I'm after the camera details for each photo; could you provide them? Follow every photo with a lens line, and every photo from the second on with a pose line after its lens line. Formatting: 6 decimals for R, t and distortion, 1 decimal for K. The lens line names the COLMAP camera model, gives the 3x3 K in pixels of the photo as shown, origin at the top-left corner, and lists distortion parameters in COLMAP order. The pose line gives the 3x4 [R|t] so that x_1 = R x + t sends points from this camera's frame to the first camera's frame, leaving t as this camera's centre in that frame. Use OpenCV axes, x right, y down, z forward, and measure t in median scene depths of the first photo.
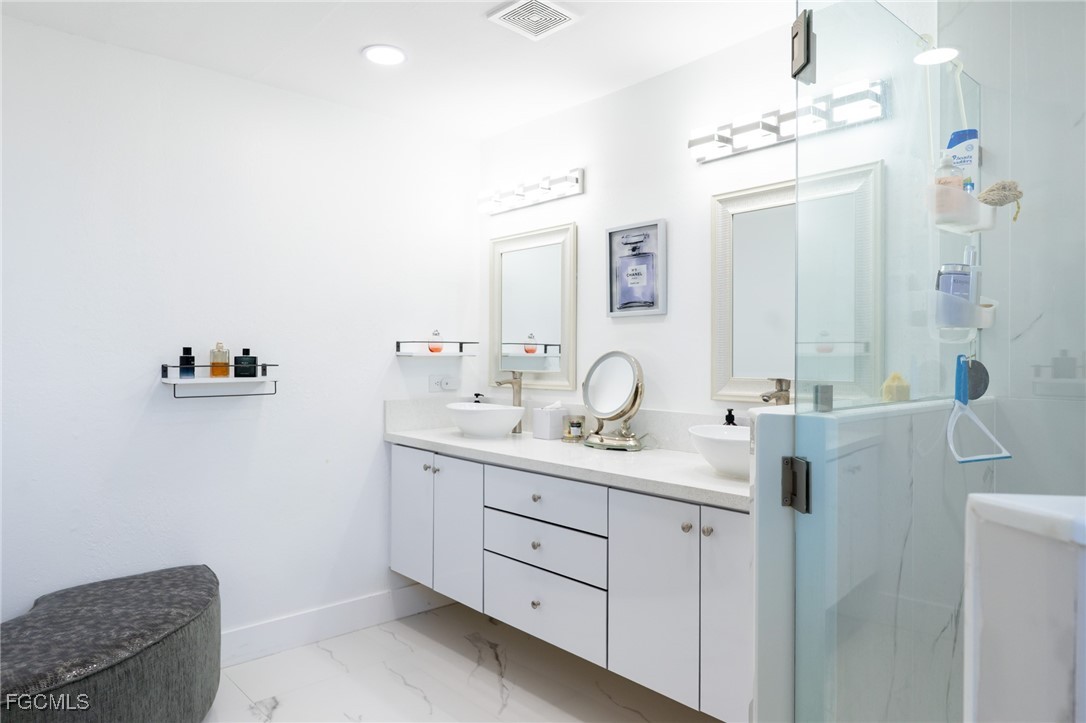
lens RADIAL K [[688.2, 0, 543.0], [0, 688.2, 361.5], [0, 0, 1]] dist [-0.001421, -0.003264]
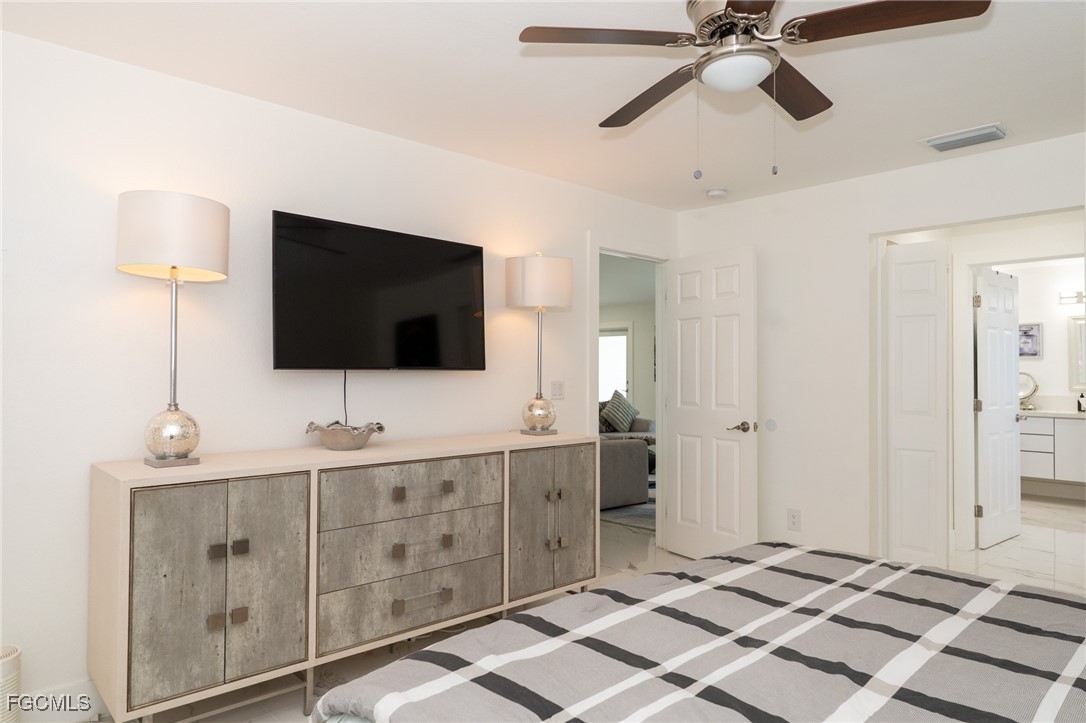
lens RADIAL K [[688.2, 0, 543.0], [0, 688.2, 361.5], [0, 0, 1]] dist [-0.001421, -0.003264]
pose [[0.999479, 0.001383, 0.032239, -1.798795], [-0.000860, 0.999868, -0.016225, -0.012431], [-0.032257, 0.016188, 0.999348, -1.555146]]
